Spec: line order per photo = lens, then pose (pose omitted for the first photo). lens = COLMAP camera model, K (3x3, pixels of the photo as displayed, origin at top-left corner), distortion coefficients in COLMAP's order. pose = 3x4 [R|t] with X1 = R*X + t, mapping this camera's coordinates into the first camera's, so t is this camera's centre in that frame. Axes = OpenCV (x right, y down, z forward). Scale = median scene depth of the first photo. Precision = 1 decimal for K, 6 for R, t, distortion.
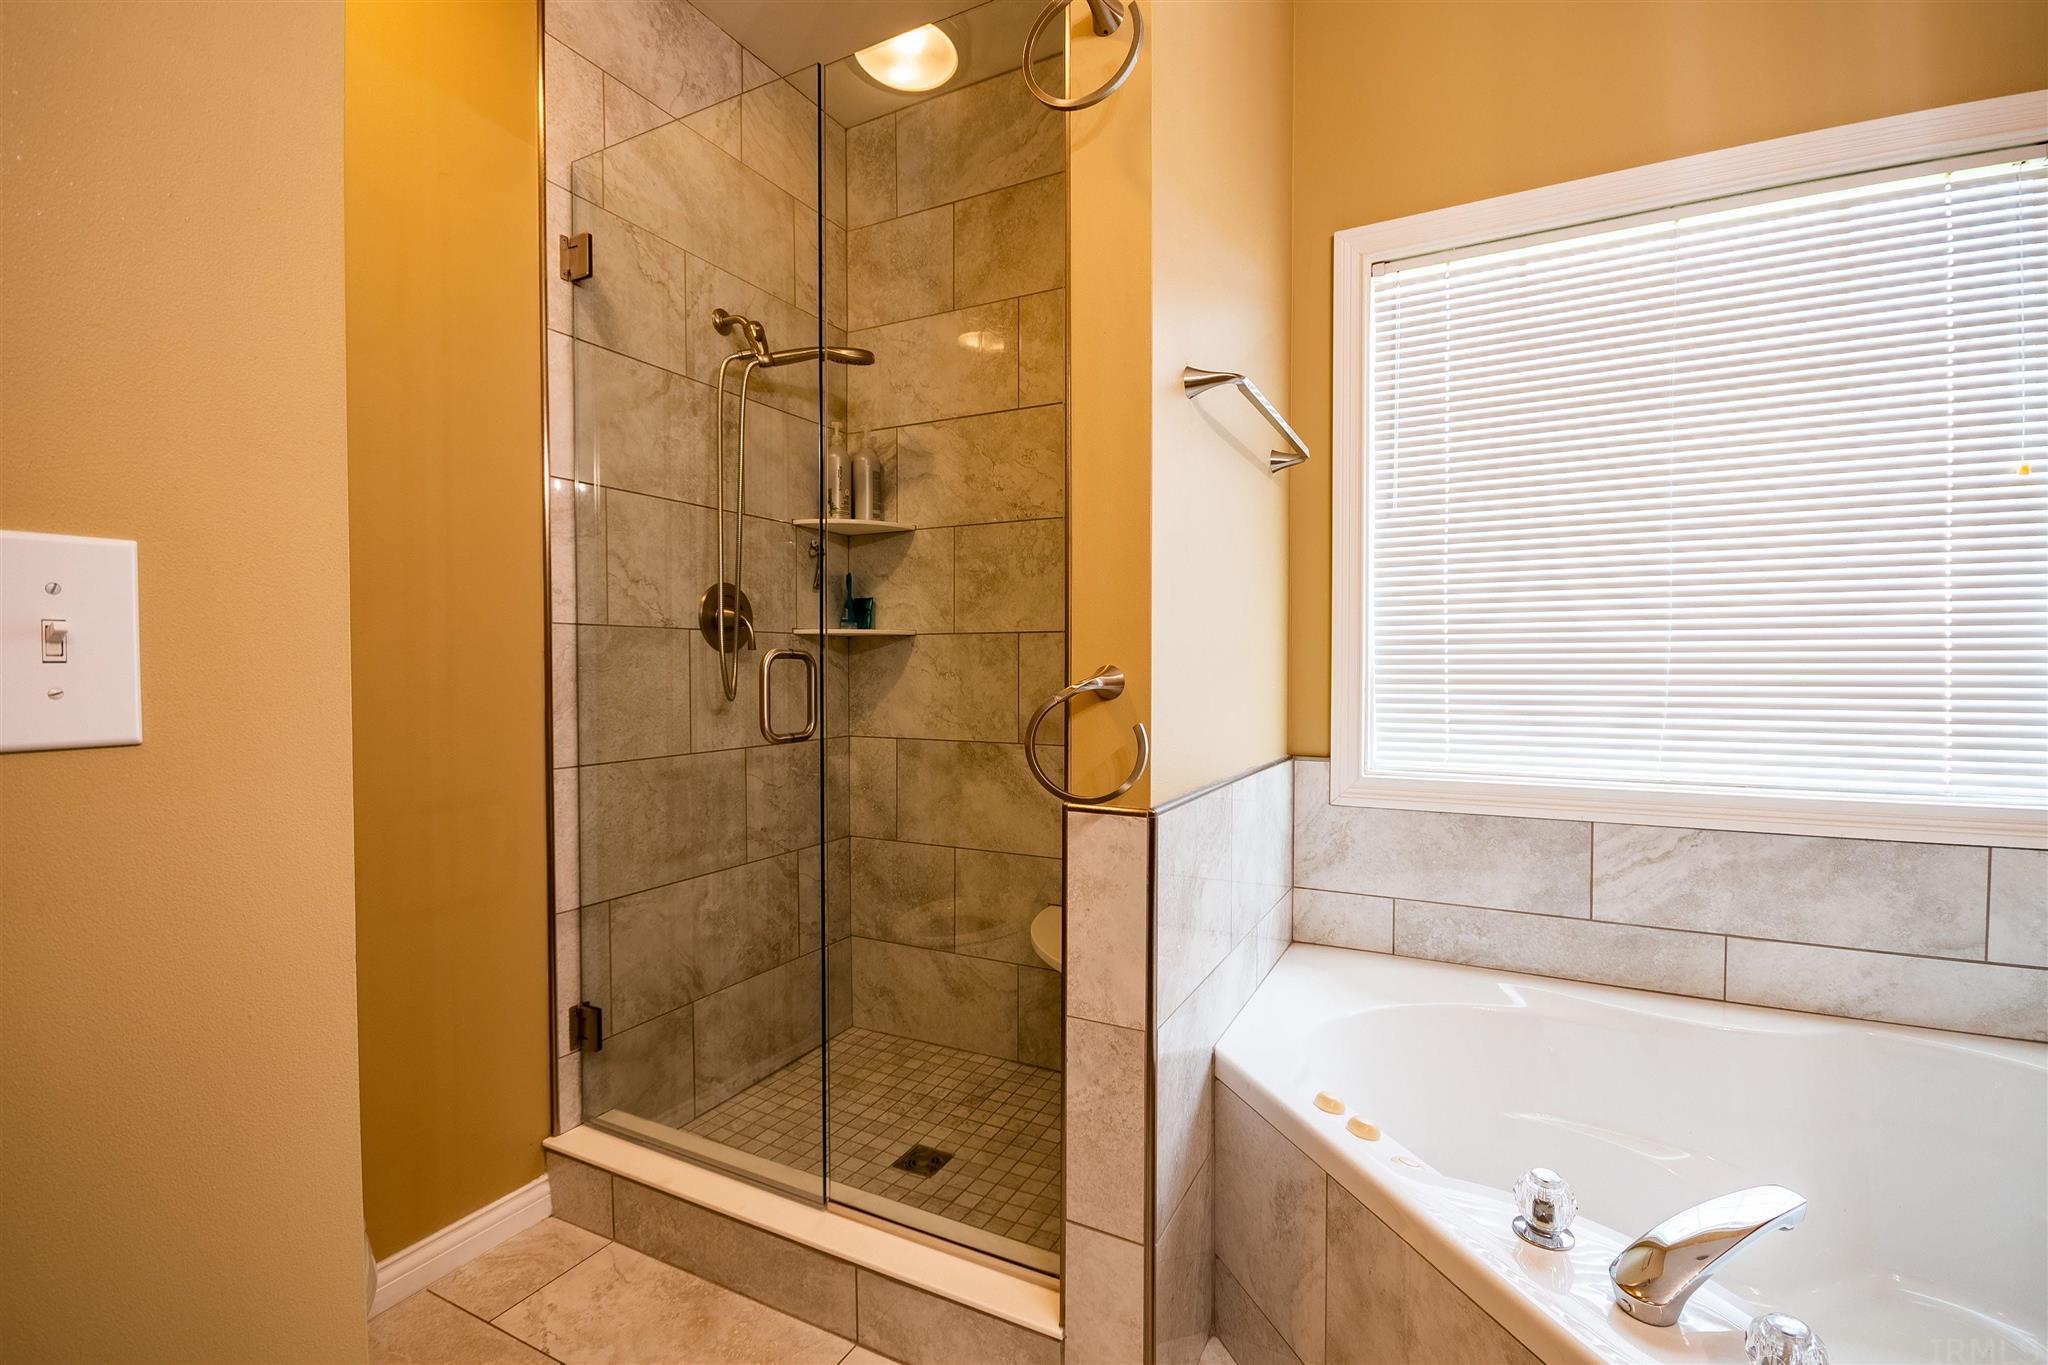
lens RADIAL K [[913.4, 0, 1024.0], [0, 913.4, 682.5], [0, 0, 1]] dist [0.010240, -0.013471]
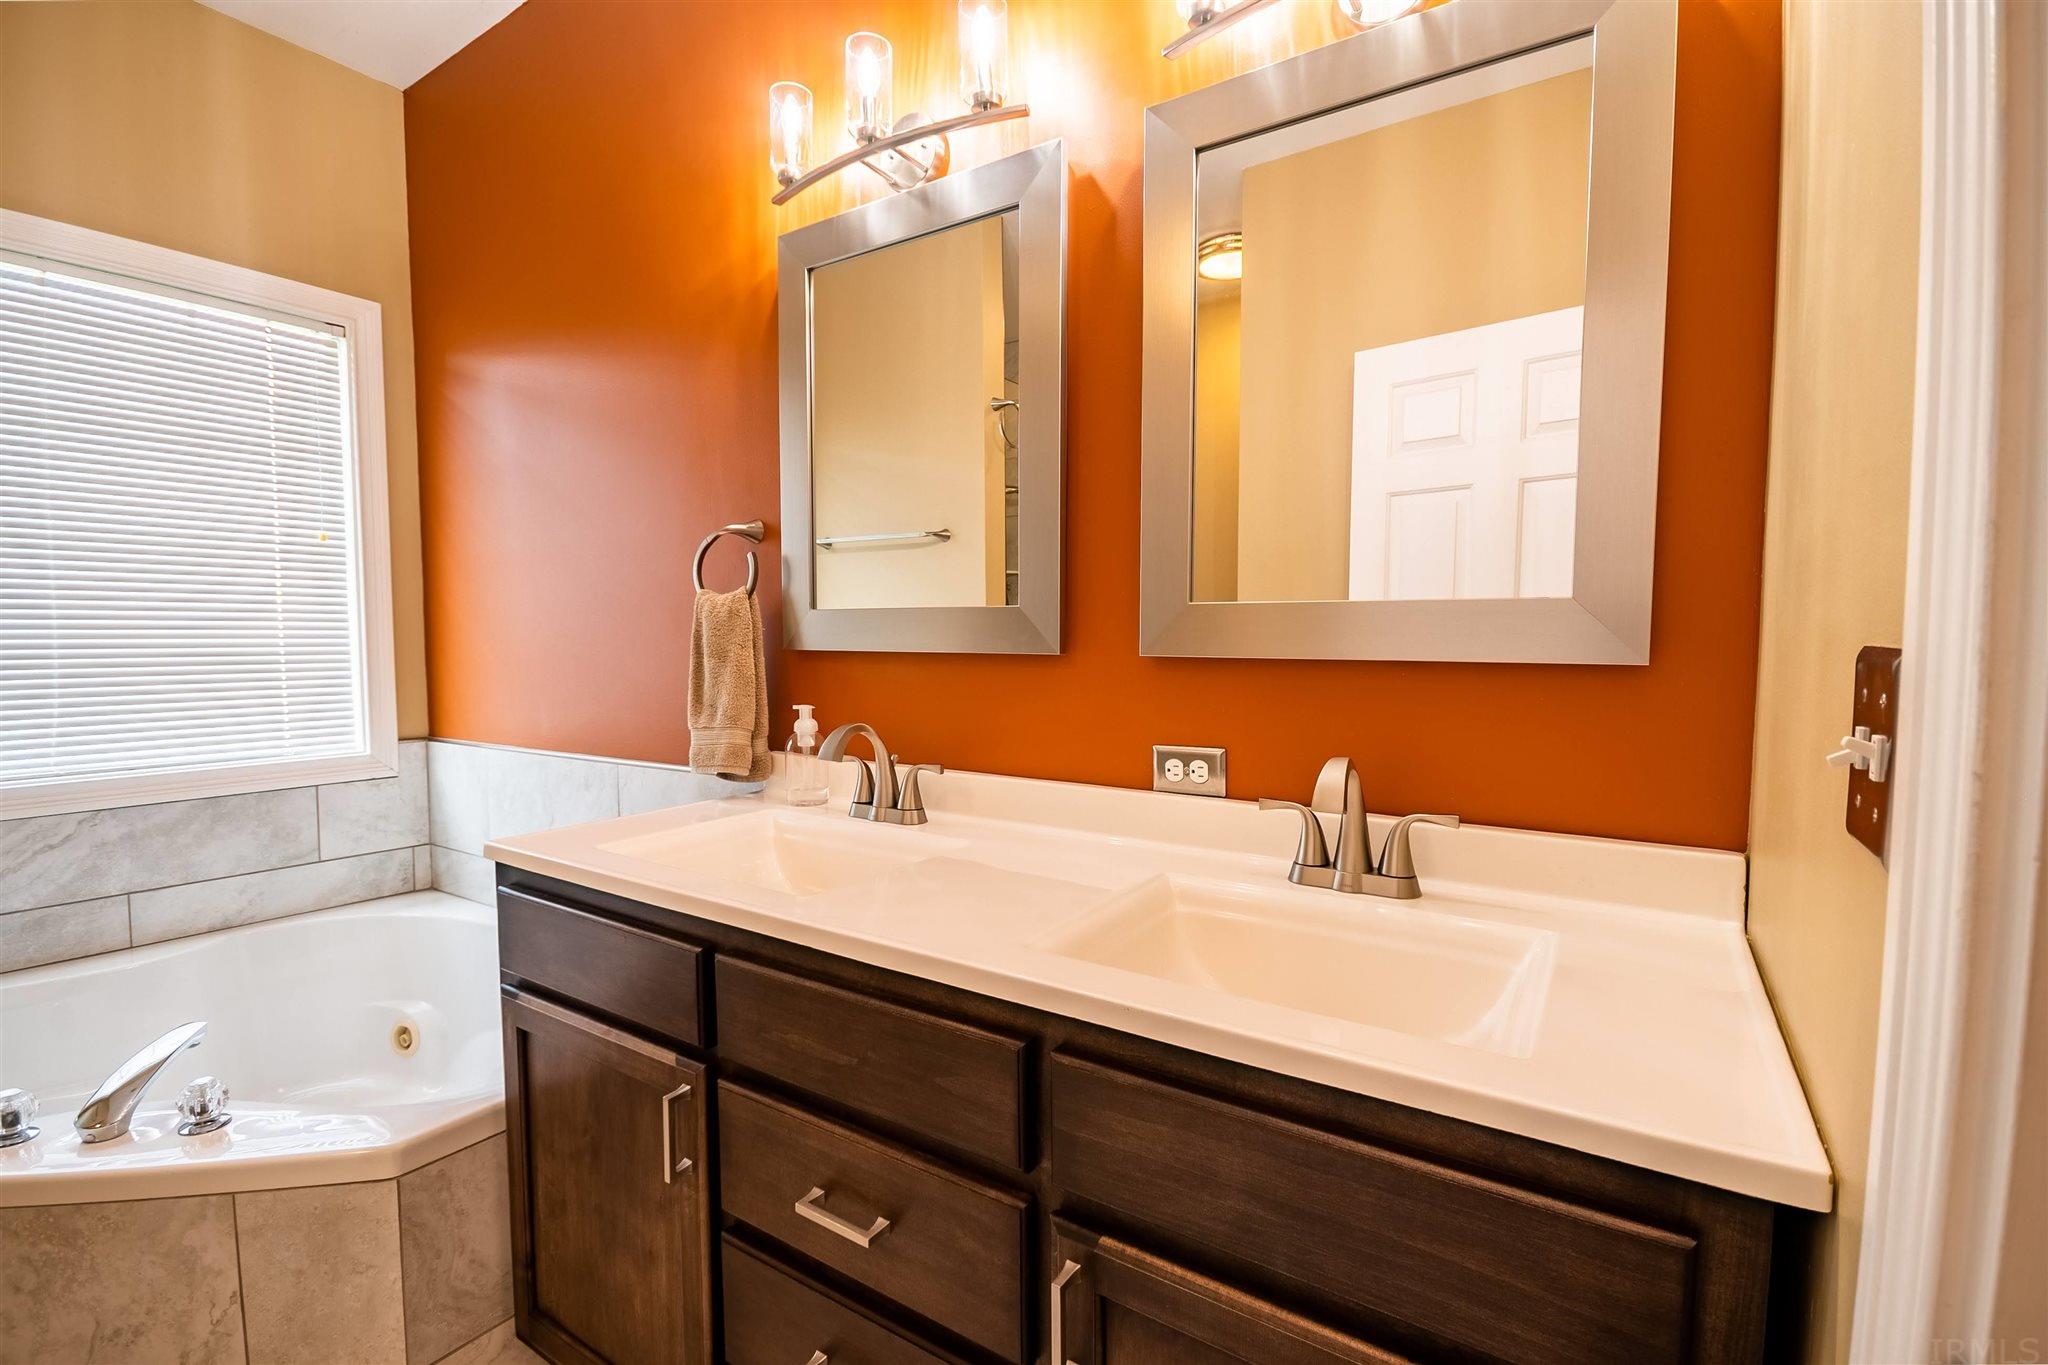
lens RADIAL K [[903.7, 0, 1053.6], [0, 903.7, 684.9], [0, 0, 1]] dist [0.002242, -0.012754]
pose [[0.090998, -0.053672, 0.994404, -0.282614], [0.017161, 0.998483, 0.052322, -0.040280], [-0.995703, 0.012304, 0.091781, -0.335345]]
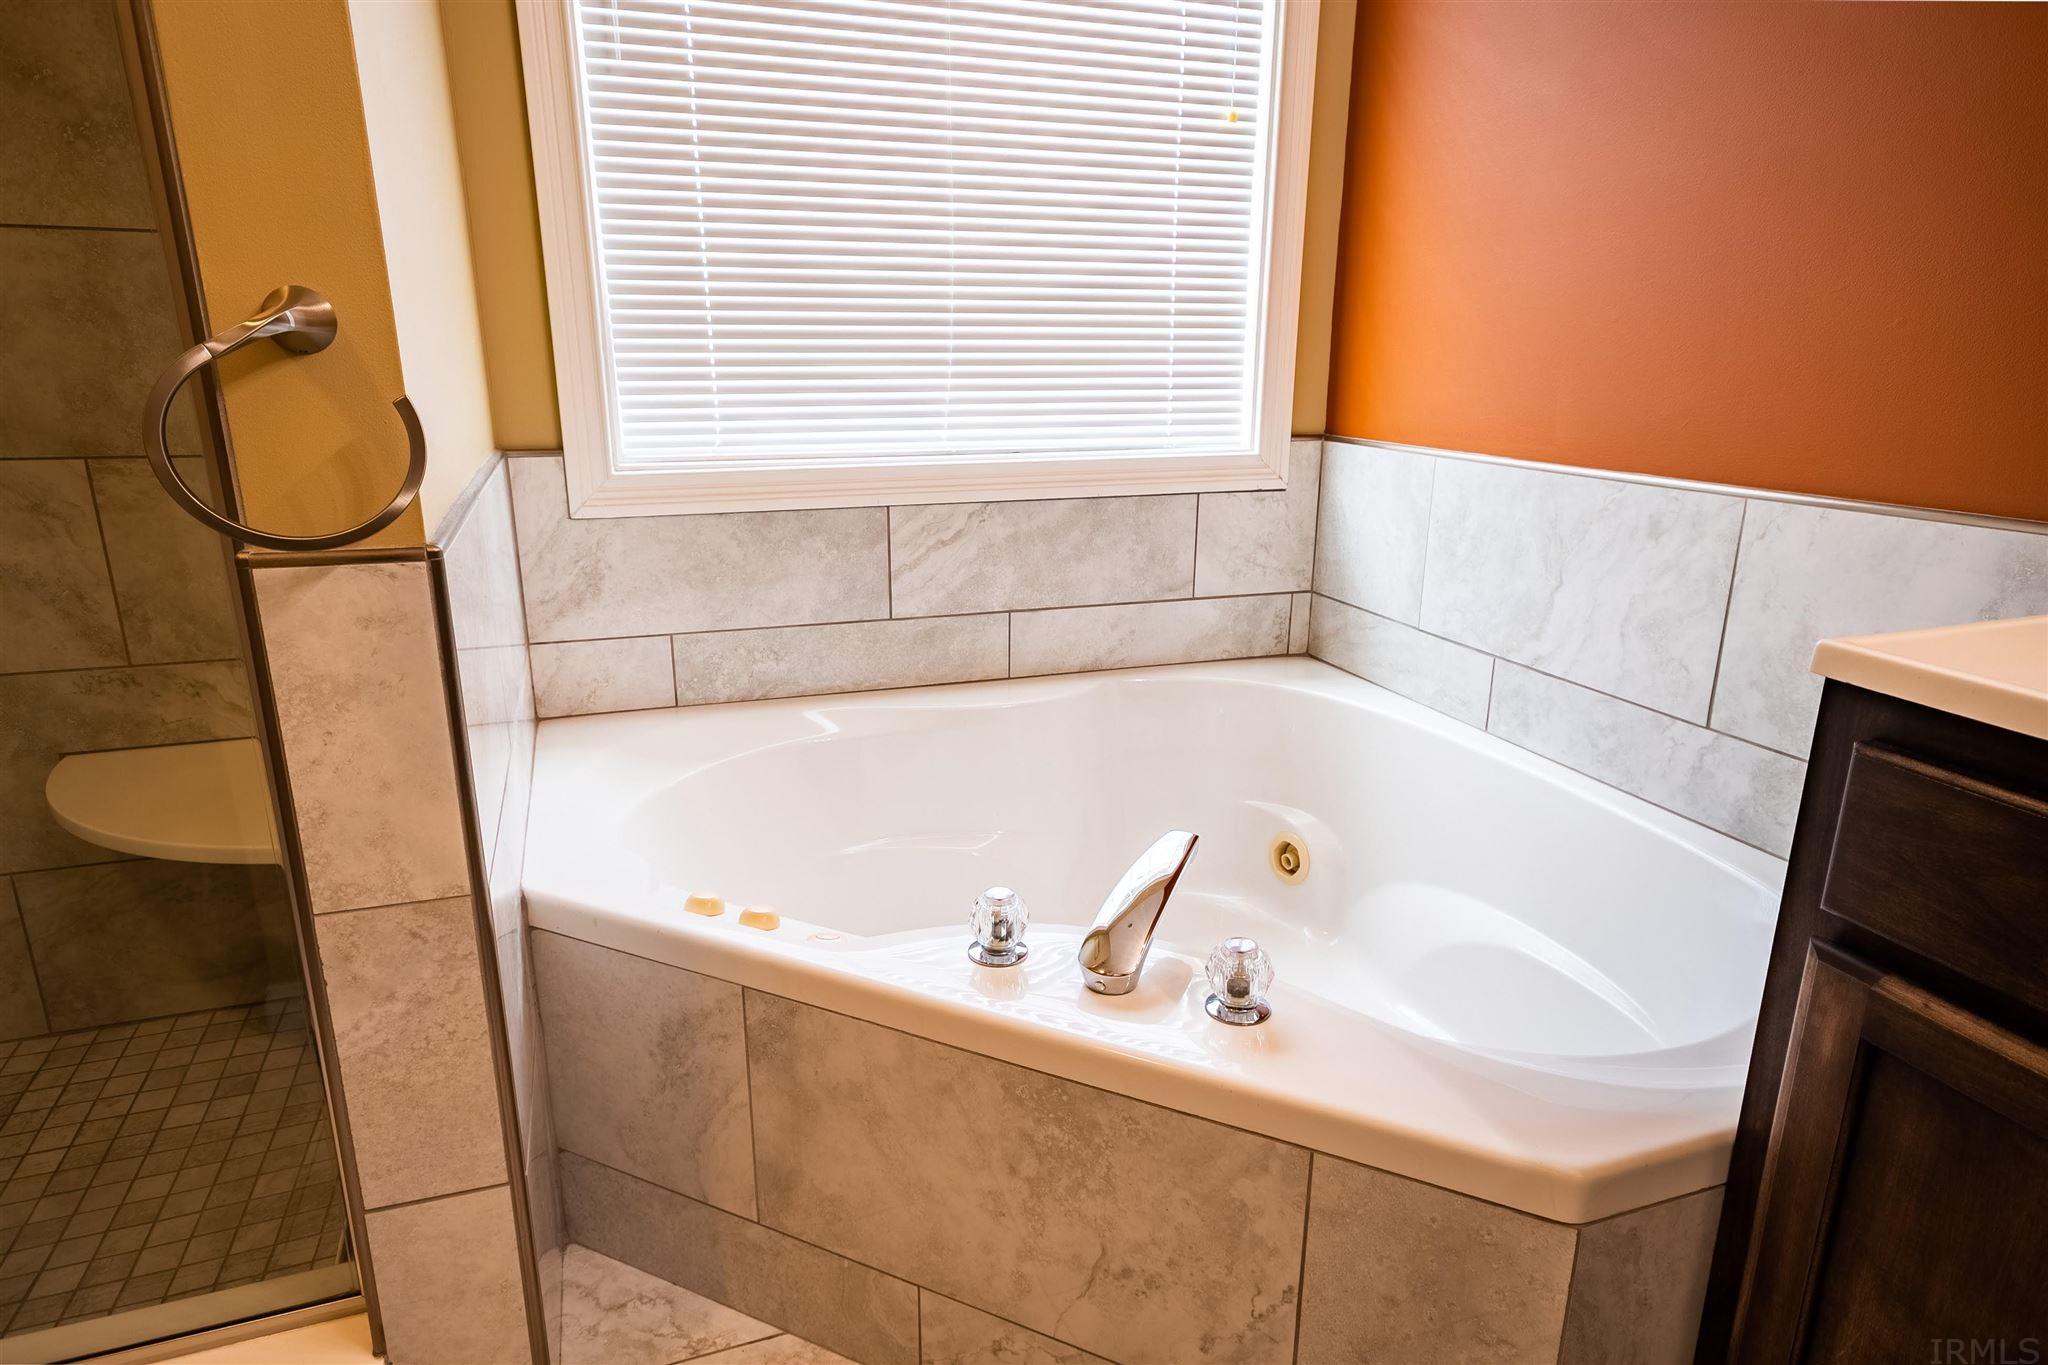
lens RADIAL K [[1213.3, 0, 1059.7], [0, 1213.3, 697.0], [0, 0, 1]] dist [0.000003, 0.015831]
pose [[0.671876, -0.207078, 0.711127, -0.118659], [0.004285, 0.961192, 0.275848, 0.013108], [-0.740652, -0.182289, 0.646689, 0.127218]]
